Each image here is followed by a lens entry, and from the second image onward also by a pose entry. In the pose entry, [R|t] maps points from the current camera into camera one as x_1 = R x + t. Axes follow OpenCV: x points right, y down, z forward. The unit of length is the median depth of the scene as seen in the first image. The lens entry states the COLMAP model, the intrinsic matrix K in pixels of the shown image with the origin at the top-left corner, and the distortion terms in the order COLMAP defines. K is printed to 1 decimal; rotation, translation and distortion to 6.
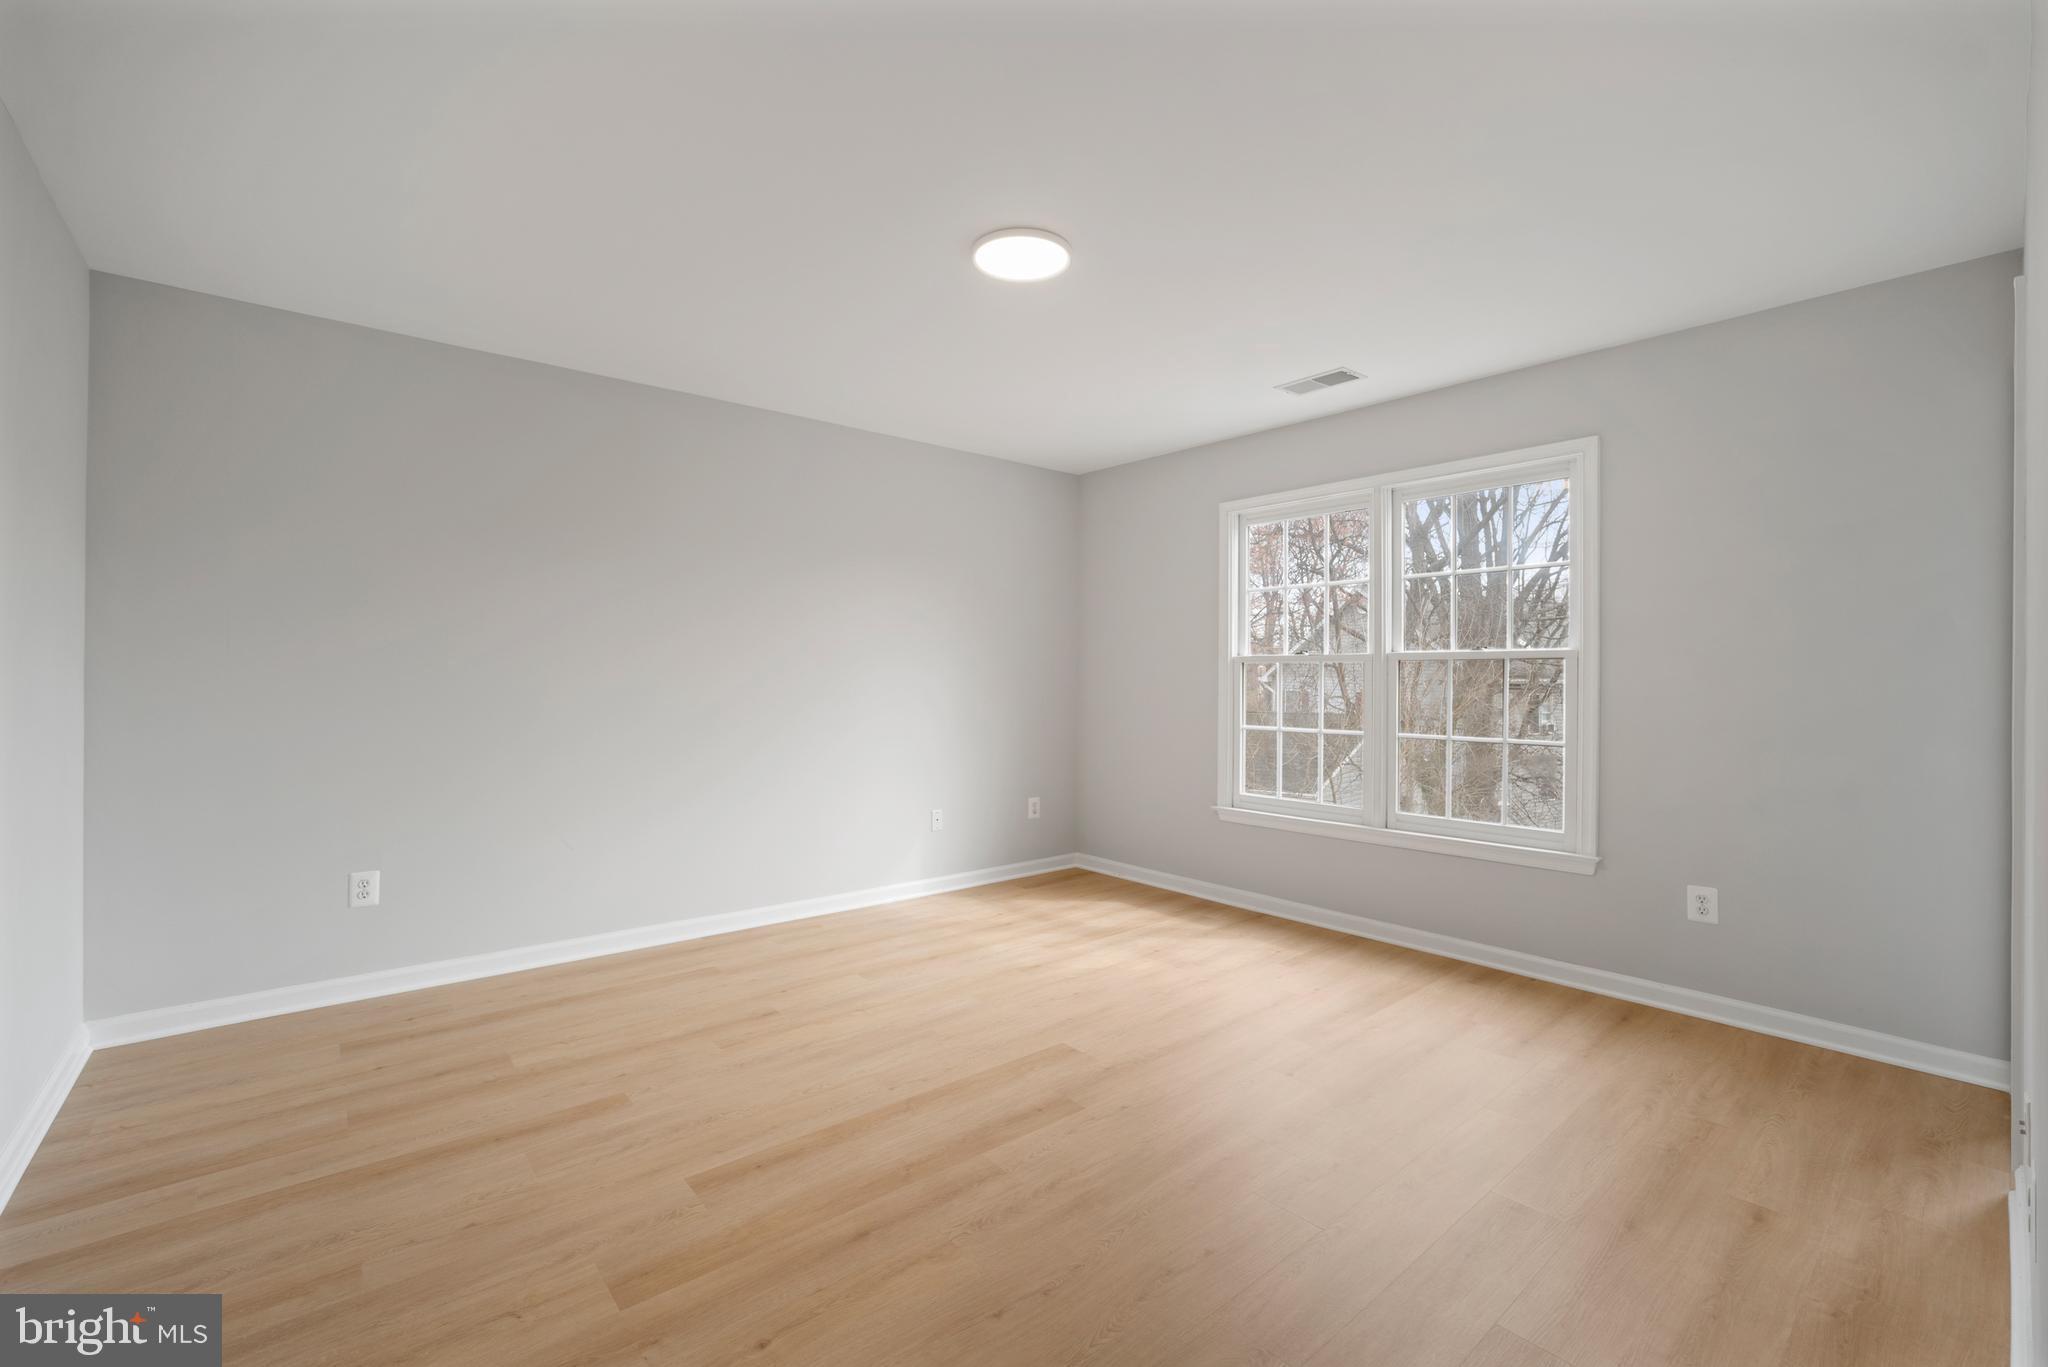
lens RADIAL K [[873.4, 0, 1030.0], [0, 873.4, 676.9], [0, 0, 1]] dist [-0.040120, 0.015371]
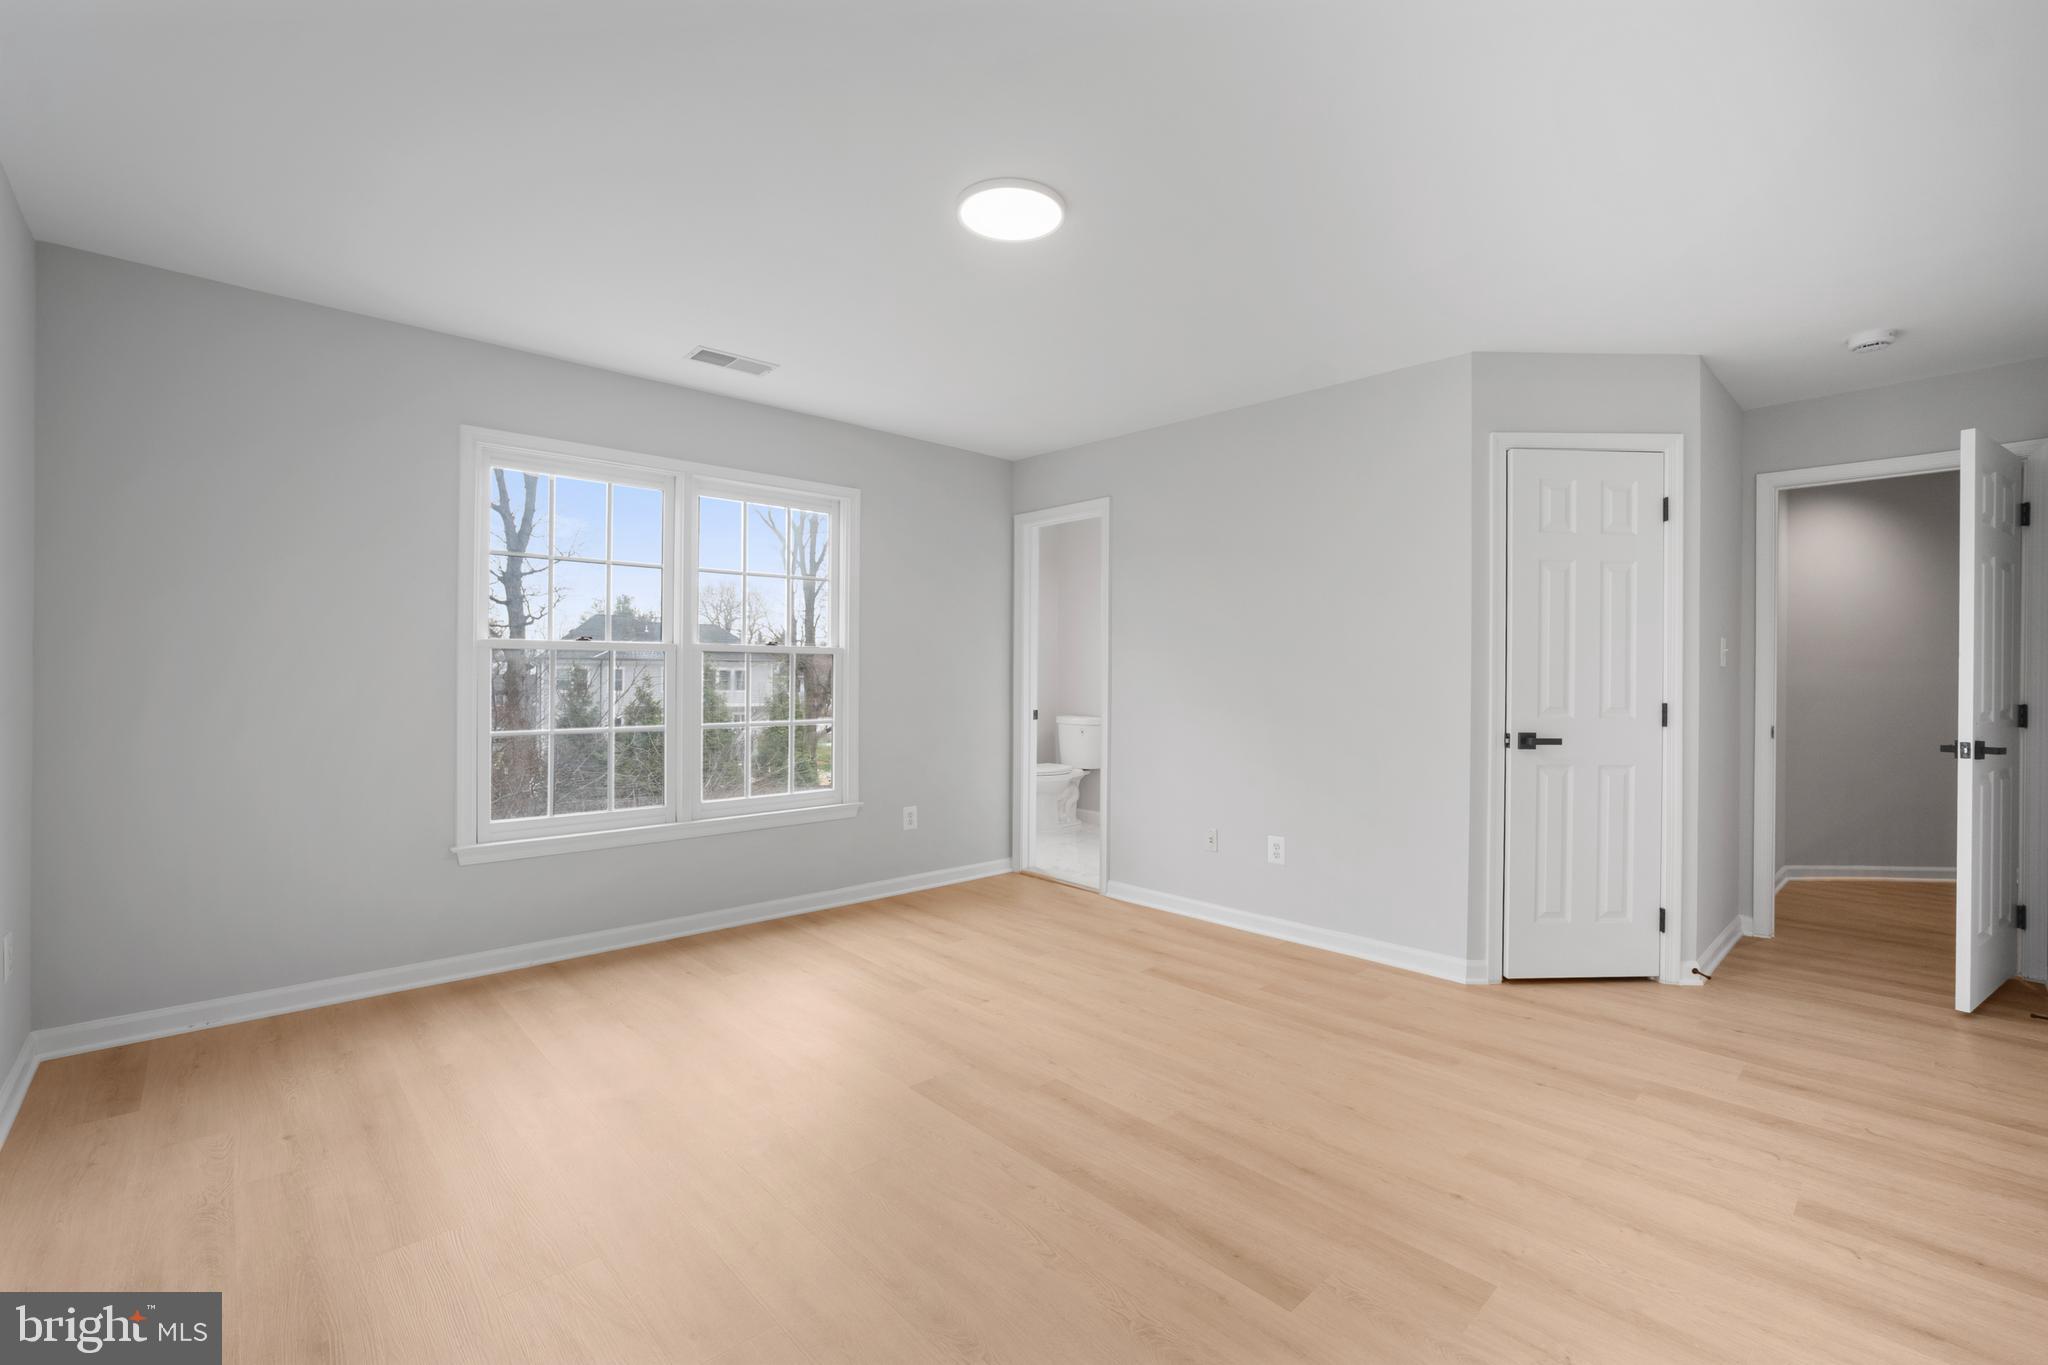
lens RADIAL K [[873.4, 0, 1030.0], [0, 873.4, 675.9], [0, 0, 1]] dist [-0.040120, 0.015371]
pose [[-0.048485, -0.006585, 0.998802, -0.793988], [-0.008768, 0.999943, 0.006167, -0.001725], [-0.998785, -0.008459, -0.048540, 0.869513]]
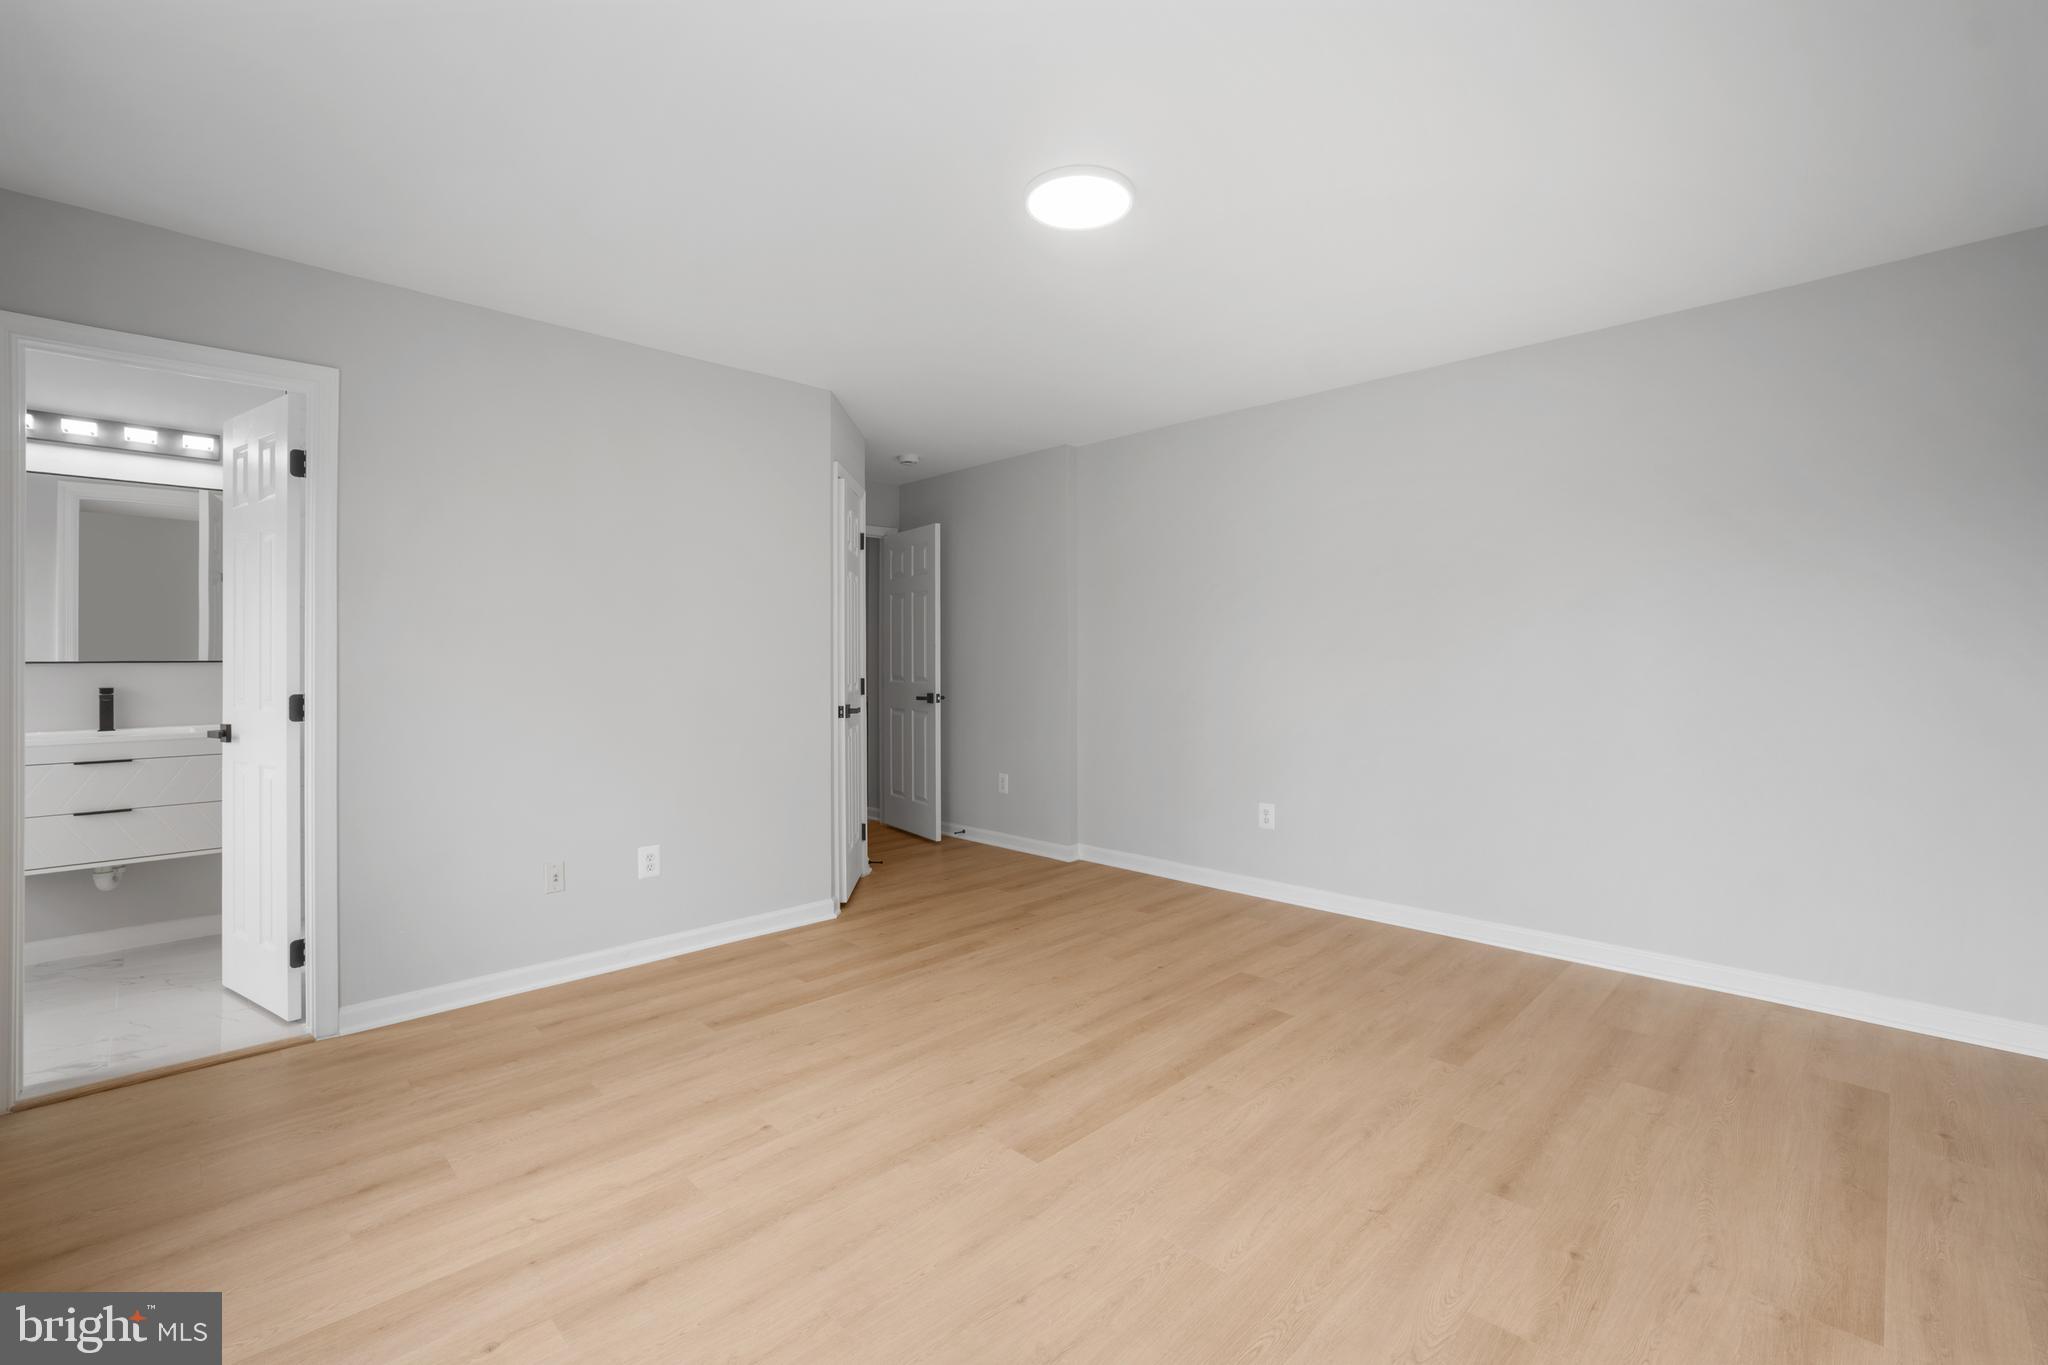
lens RADIAL K [[888.0, 0, 1024.0], [0, 888.0, 682.5], [0, 0, 1]] dist [-0.028463, 0.016787]
pose [[-0.997871, 0.001856, -0.065194, 0.090541], [0.000272, 0.999705, 0.024302, 0.002463], [0.065220, 0.024232, -0.997577, 1.624650]]
